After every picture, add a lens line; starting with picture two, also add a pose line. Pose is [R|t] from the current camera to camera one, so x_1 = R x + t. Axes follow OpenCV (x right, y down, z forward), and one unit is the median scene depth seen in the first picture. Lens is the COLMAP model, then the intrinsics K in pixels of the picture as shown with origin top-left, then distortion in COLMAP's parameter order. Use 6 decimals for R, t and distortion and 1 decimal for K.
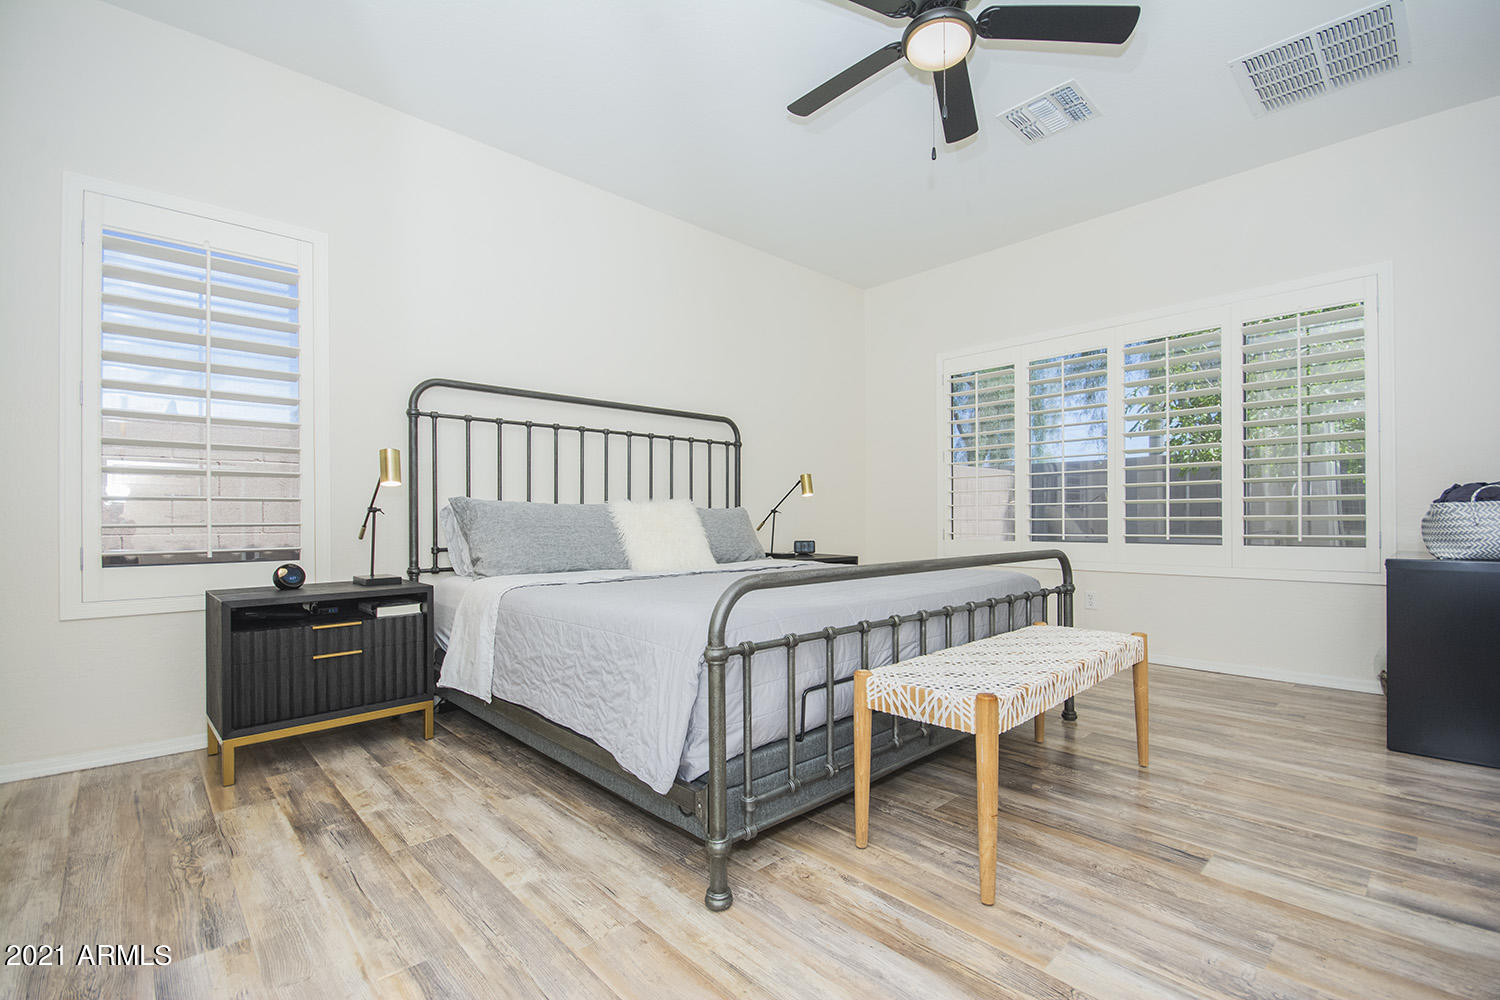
lens RADIAL K [[659.1, 0, 750.8], [0, 659.1, 515.4], [0, 0, 1]] dist [0.004643, -0.006999]
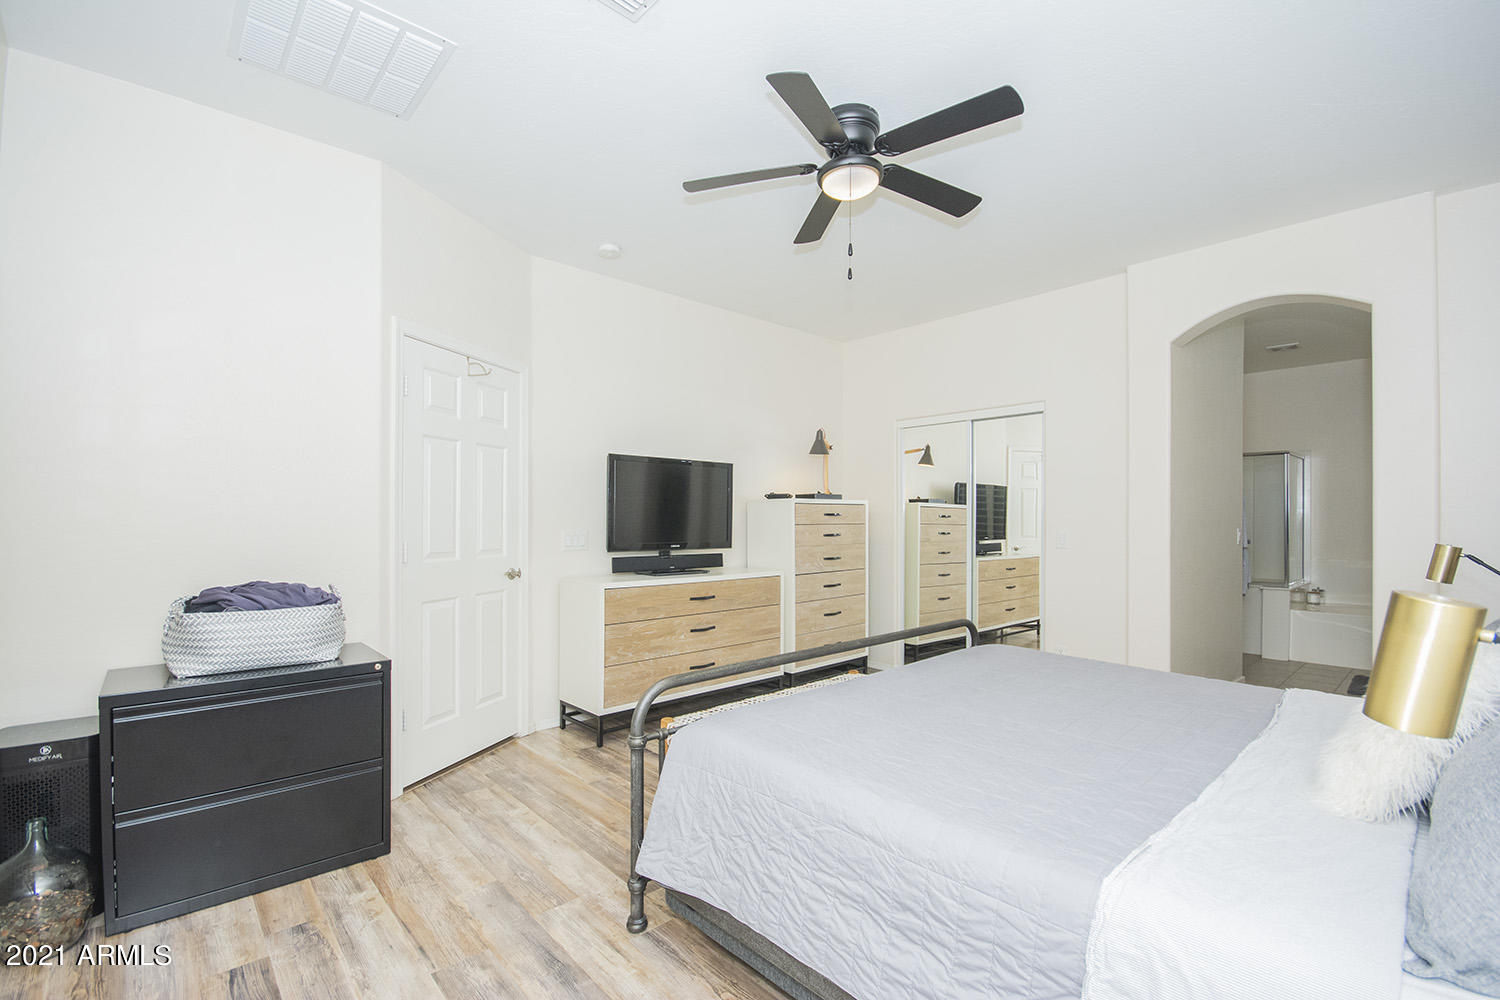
lens RADIAL K [[659.1, 0, 746.7], [0, 659.1, 498.4], [0, 0, 1]] dist [0.004643, -0.006999]
pose [[-0.999250, -0.000667, 0.038718, 0.360356], [-0.001142, 0.999924, -0.012248, -0.155167], [-0.038707, -0.012283, -0.999175, 1.819237]]
